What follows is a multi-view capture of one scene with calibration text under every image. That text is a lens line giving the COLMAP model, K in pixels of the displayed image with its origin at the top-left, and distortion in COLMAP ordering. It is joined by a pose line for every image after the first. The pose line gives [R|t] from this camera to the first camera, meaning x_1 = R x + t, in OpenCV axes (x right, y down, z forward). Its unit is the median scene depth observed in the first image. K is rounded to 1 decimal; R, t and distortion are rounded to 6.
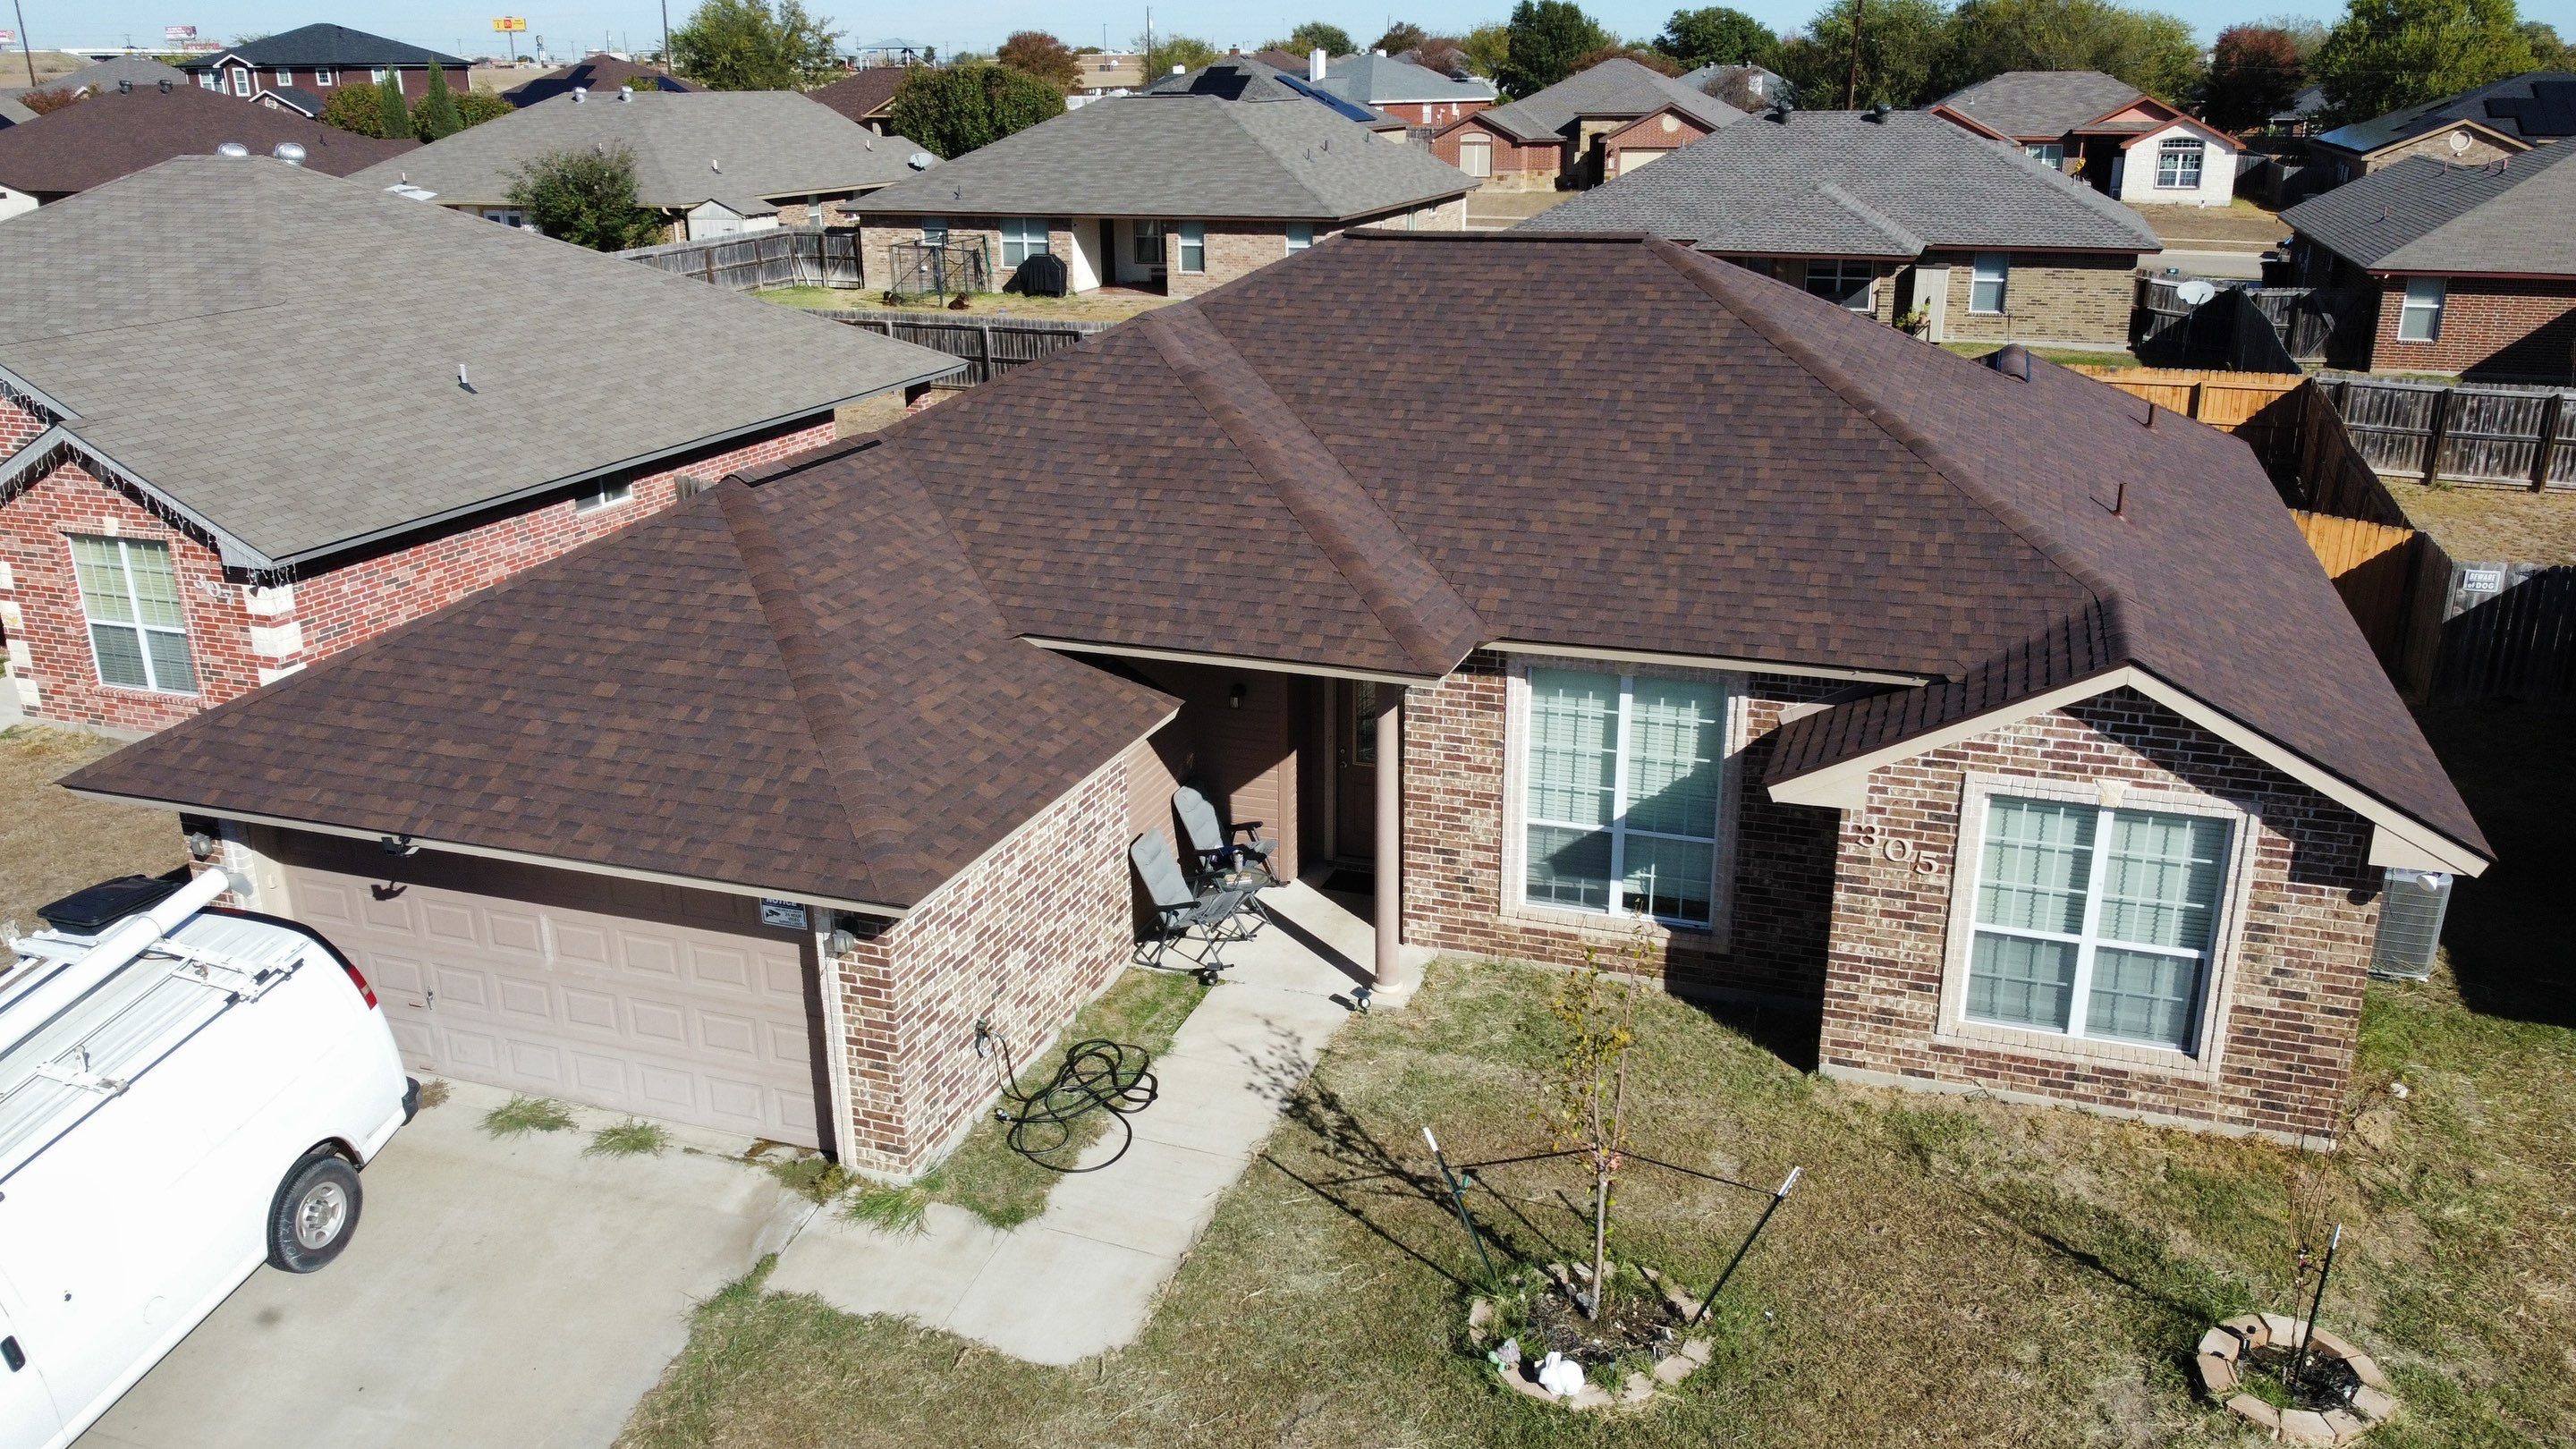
lens RADIAL K [[1948.6, 0, 1287.3], [0, 1948.6, 746.9], [0, 0, 1]] dist [0.006604, -0.015887]
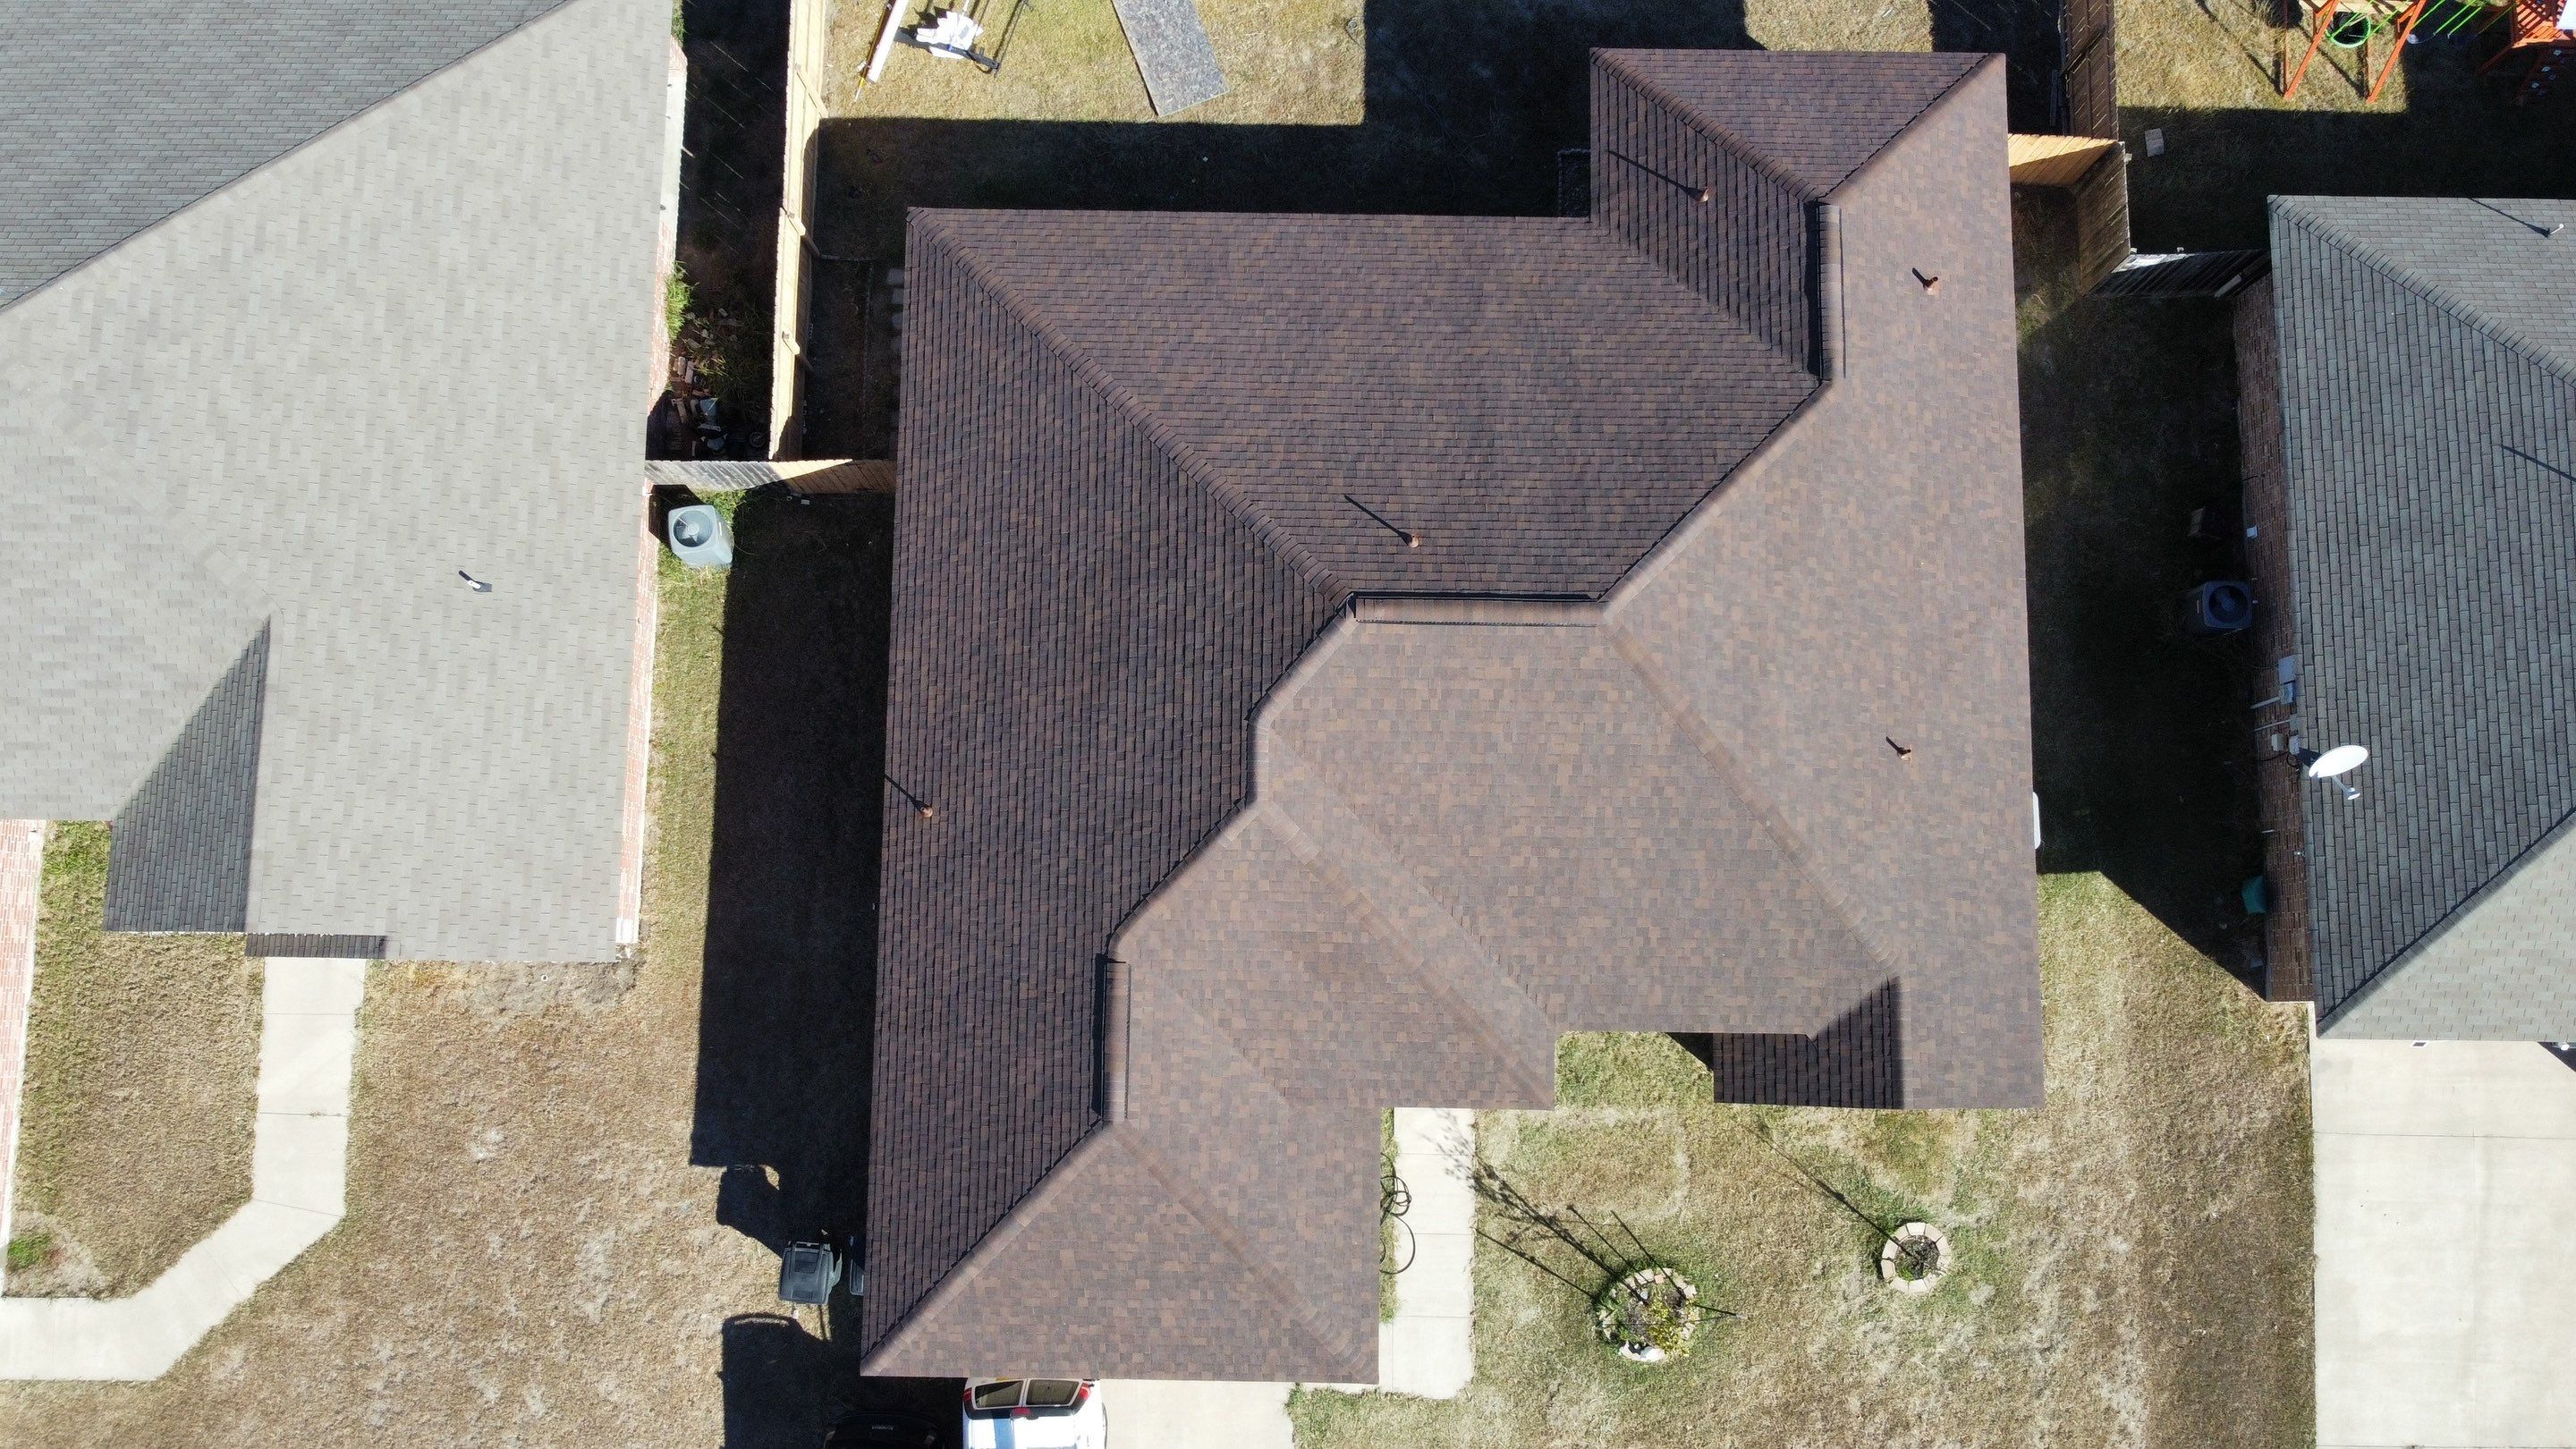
lens RADIAL K [[1948.6, 0, 1280.0], [0, 1948.6, 747.0], [0, 0, 1]] dist [0.006604, -0.015887]
pose [[0.946556, -0.319608, 0.043389, -0.114388], [0.105420, 0.433700, 0.894869, -1.579978], [-0.304826, -0.842470, 0.444214, 0.459696]]
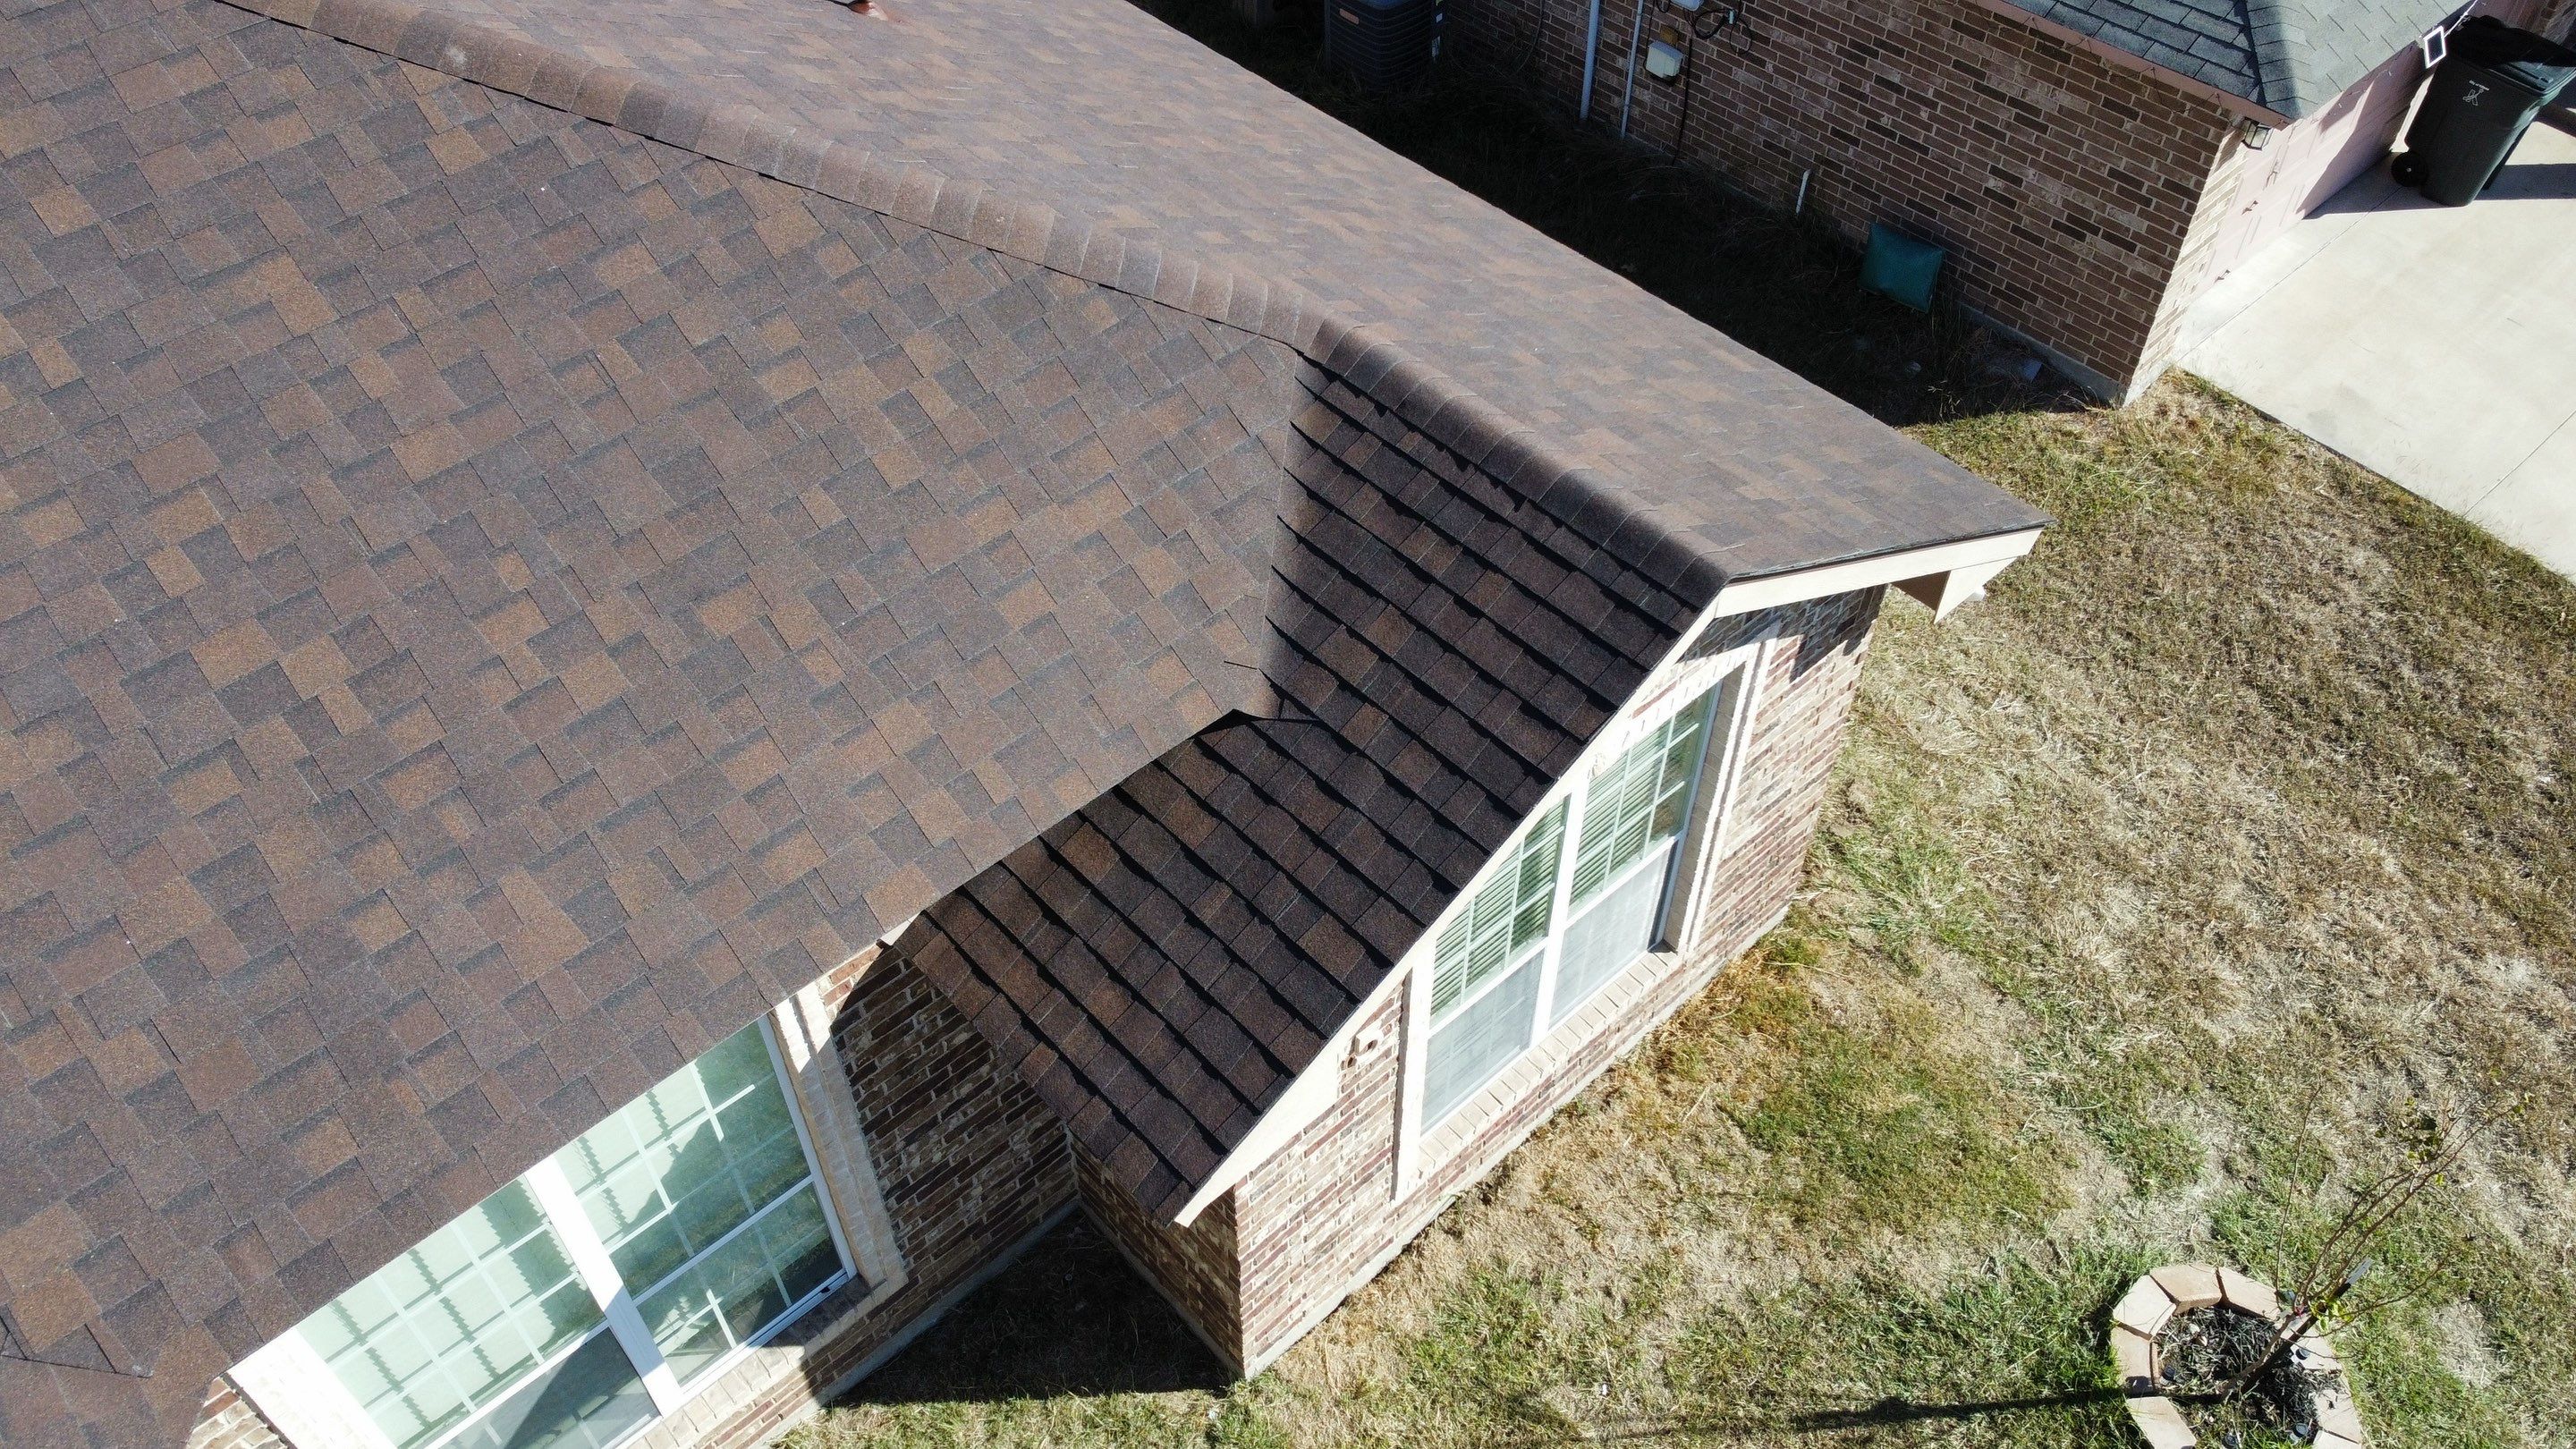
lens RADIAL K [[1948.6, 0, 1283.6], [0, 1948.6, 751.2], [0, 0, 1]] dist [0.006604, -0.015887]
pose [[0.471314, -0.649645, 0.596510, 0.062190], [0.290104, 0.752899, 0.590748, -0.237389], [-0.832888, -0.105378, 0.543316, 0.626365]]
